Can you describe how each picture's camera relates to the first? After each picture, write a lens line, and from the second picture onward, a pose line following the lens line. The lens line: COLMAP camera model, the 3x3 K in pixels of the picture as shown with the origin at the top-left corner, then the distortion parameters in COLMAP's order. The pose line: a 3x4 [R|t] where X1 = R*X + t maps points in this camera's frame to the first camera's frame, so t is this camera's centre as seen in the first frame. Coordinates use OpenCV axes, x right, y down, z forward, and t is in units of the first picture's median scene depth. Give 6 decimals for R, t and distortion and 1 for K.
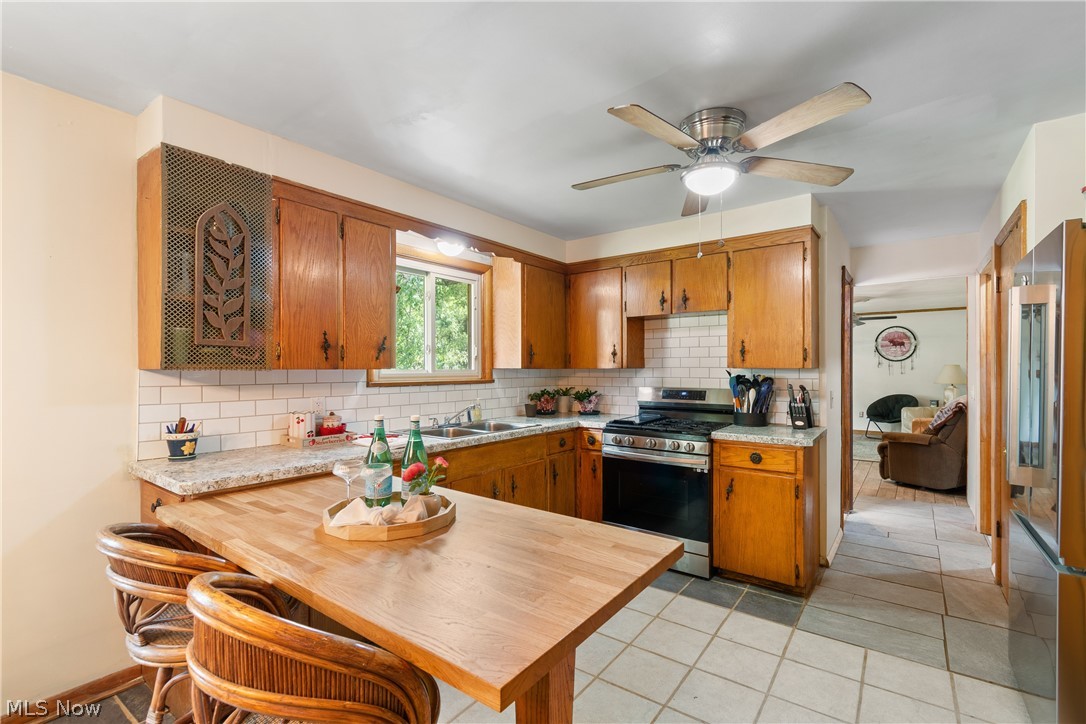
lens RADIAL K [[489.6, 0, 539.6], [0, 489.6, 370.2], [0, 0, 1]] dist [0.000204, -0.000898]
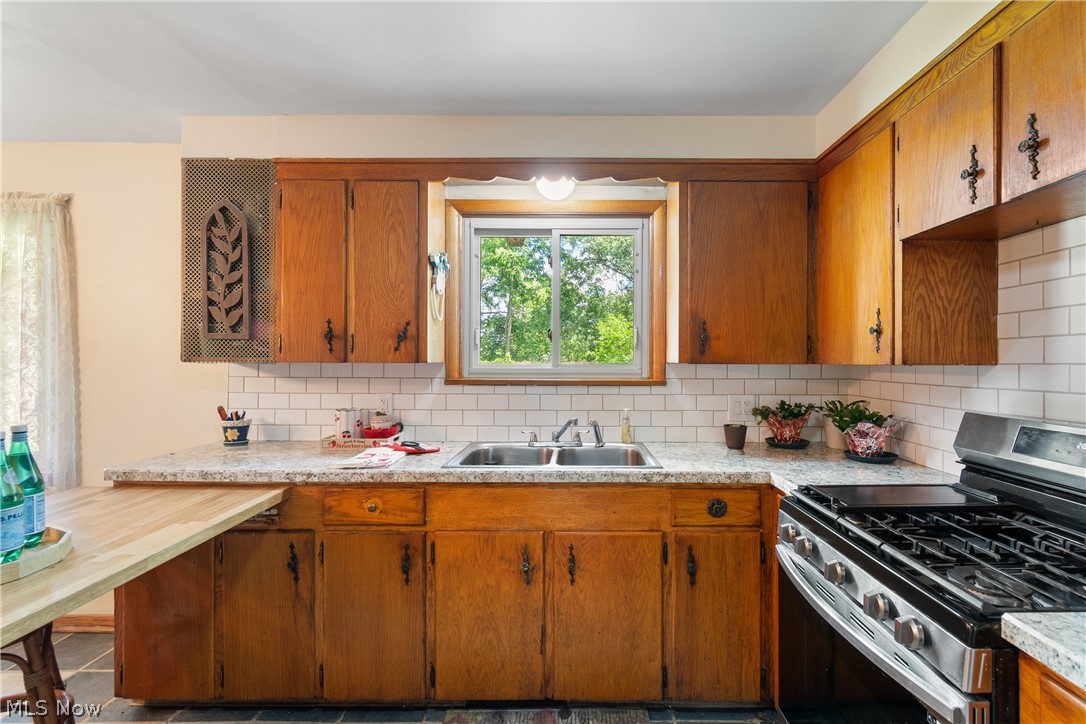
lens RADIAL K [[489.6, 0, 548.8], [0, 489.6, 361.7], [0, 0, 1]] dist [0.000204, -0.000898]
pose [[0.606872, 0.005651, -0.794779, 0.397477], [-0.006415, 0.999977, 0.002212, -0.006432], [0.794773, 0.003756, 0.606895, 0.628861]]
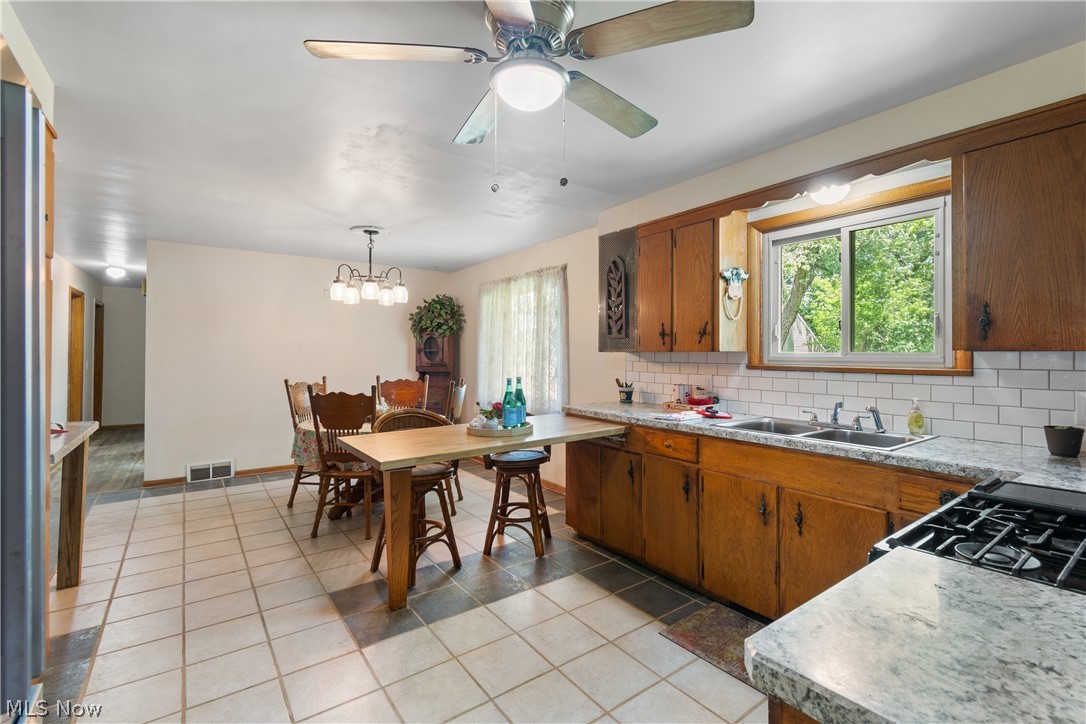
lens RADIAL K [[489.6, 0, 539.5], [0, 489.6, 351.6], [0, 0, 1]] dist [0.000204, -0.000898]
pose [[-0.305982, -0.003386, -0.952031, 0.746171], [-0.005123, 0.999985, -0.001910, 0.001492], [0.952023, 0.004293, -0.305995, 0.875456]]
